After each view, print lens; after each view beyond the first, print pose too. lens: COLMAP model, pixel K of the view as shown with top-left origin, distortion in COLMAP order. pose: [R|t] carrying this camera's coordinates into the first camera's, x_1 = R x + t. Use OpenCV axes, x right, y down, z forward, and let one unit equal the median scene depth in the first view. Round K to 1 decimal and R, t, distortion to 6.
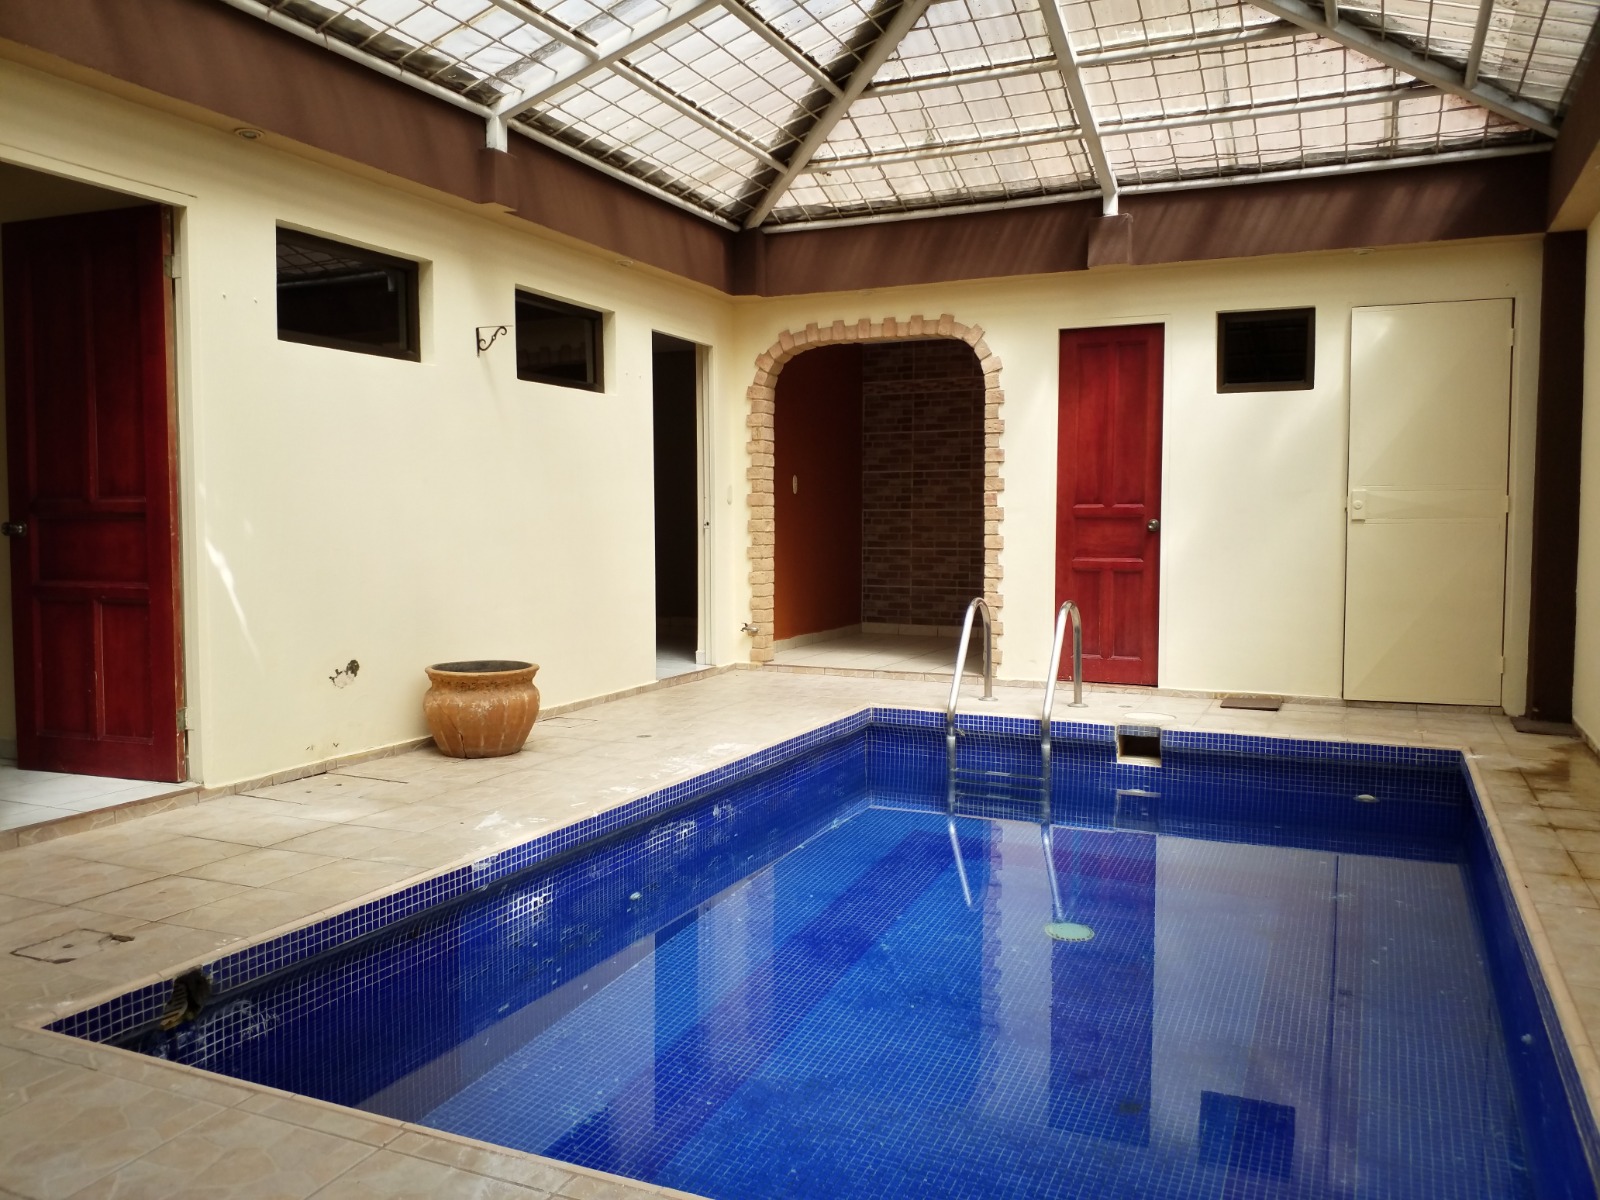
lens RADIAL K [[1251.6, 0, 800.0], [0, 1251.6, 600.0], [0, 0, 1]] dist [0.100675, -0.172780]
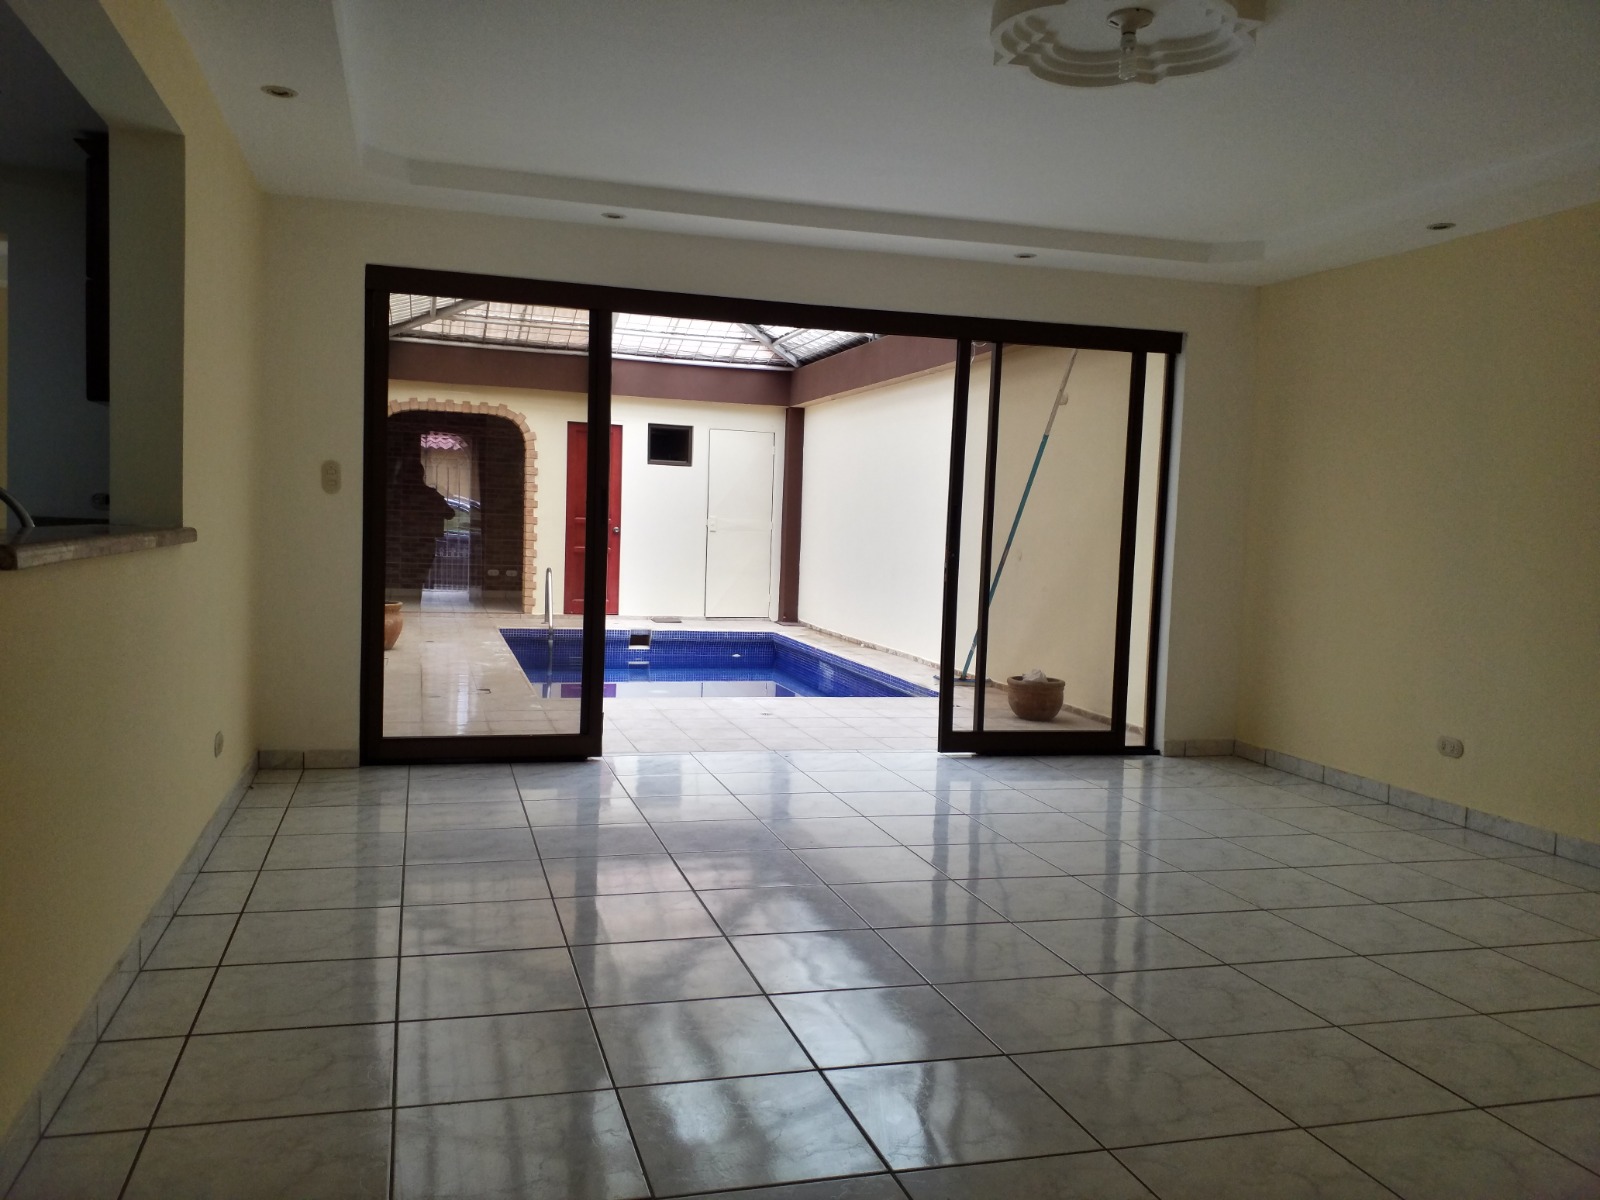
lens RADIAL K [[1251.6, 0, 800.0], [0, 1251.6, 600.0], [0, 0, 1]] dist [0.100675, -0.172780]
pose [[0.746737, -0.011305, 0.665023, -0.745100], [0.004517, 0.999919, 0.011926, 0.024355], [-0.665104, -0.005902, 0.746728, -0.577110]]
